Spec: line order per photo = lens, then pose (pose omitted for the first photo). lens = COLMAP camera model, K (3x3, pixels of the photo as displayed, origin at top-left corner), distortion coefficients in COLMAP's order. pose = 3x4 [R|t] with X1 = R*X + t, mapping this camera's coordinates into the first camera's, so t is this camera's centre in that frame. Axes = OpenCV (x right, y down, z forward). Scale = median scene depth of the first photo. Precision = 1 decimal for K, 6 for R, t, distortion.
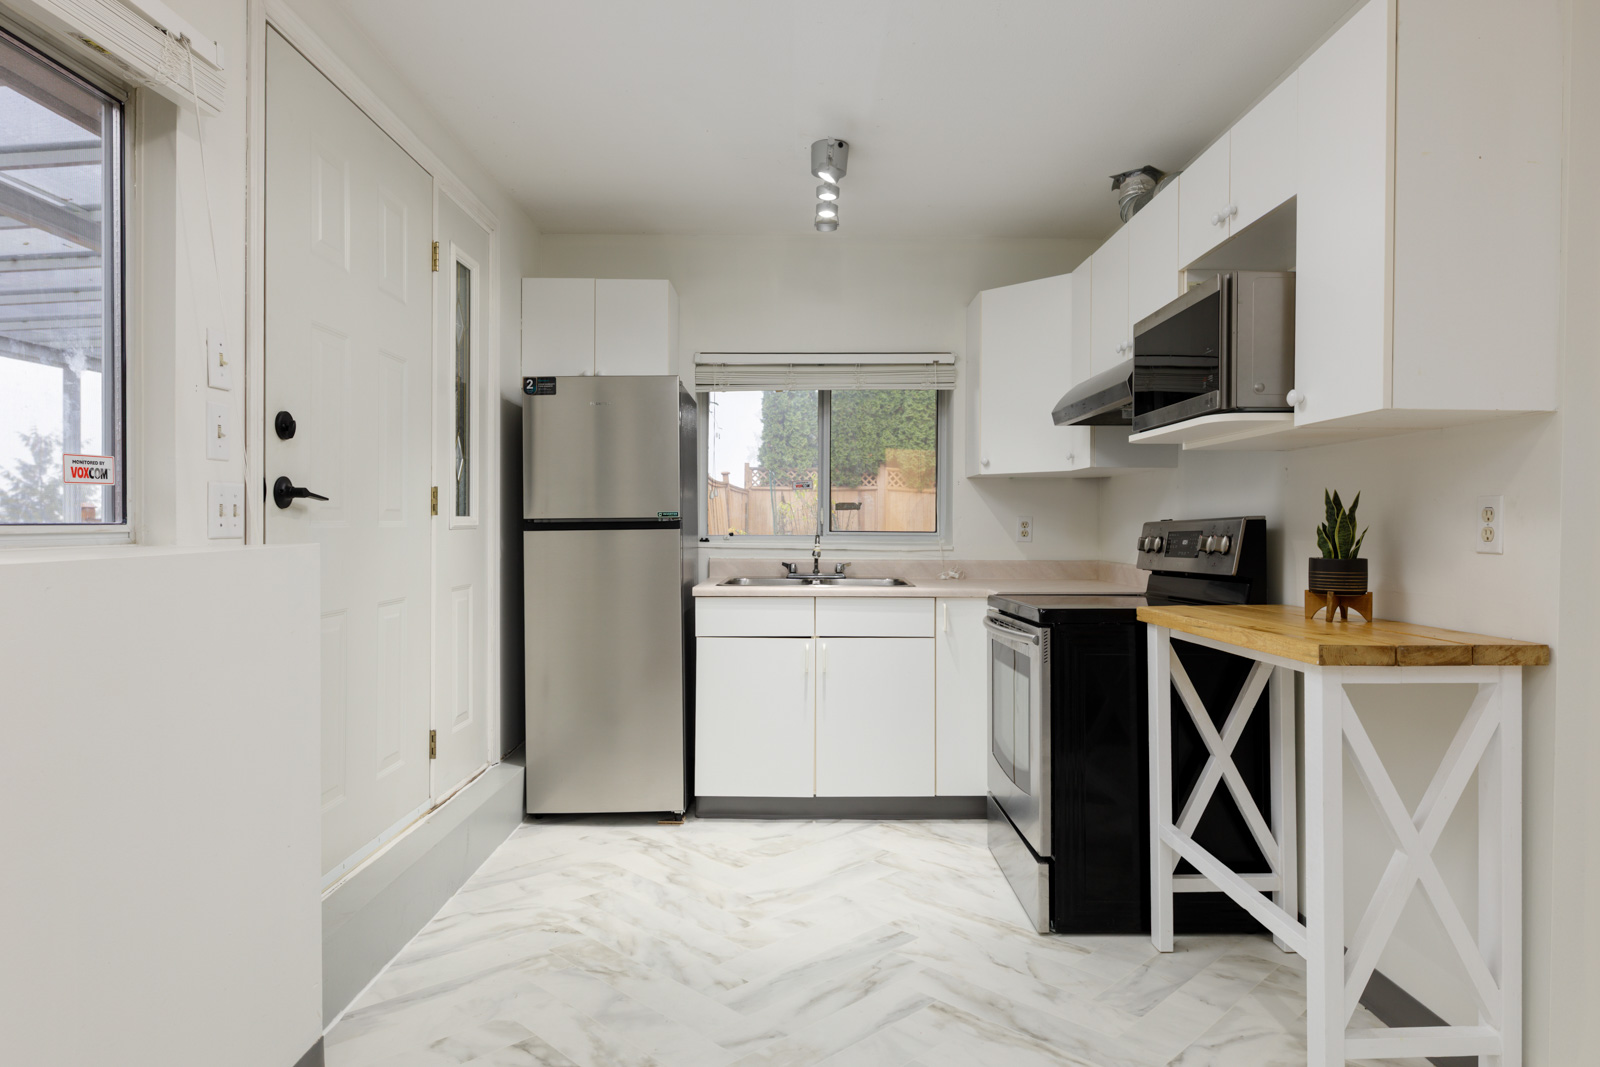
lens RADIAL K [[960.6, 0, 798.2], [0, 960.6, 537.2], [0, 0, 1]] dist [0.003268, -0.001859]
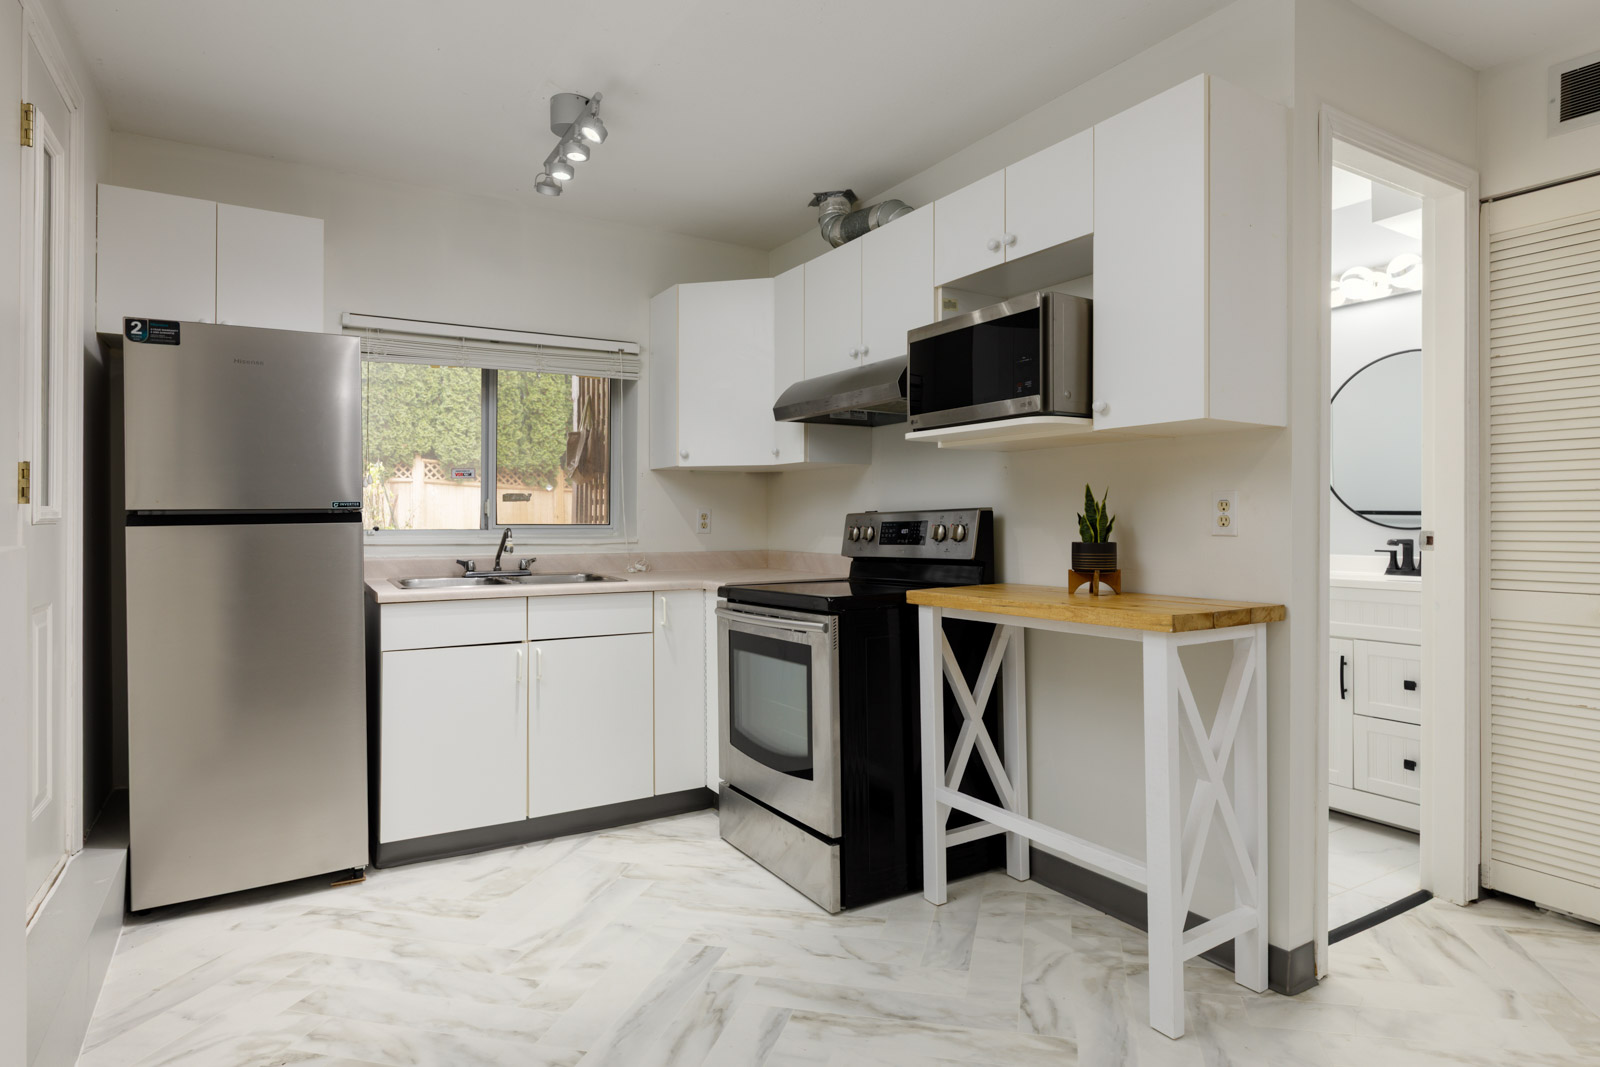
lens RADIAL K [[897.4, 0, 801.7], [0, 897.4, 519.9], [0, 0, 1]] dist [0.002312, -0.002190]
pose [[0.851949, -0.004347, 0.523607, -0.242737], [0.010425, 0.999908, -0.008661, -0.000156], [-0.523521, 0.012837, 0.851916, 0.172104]]
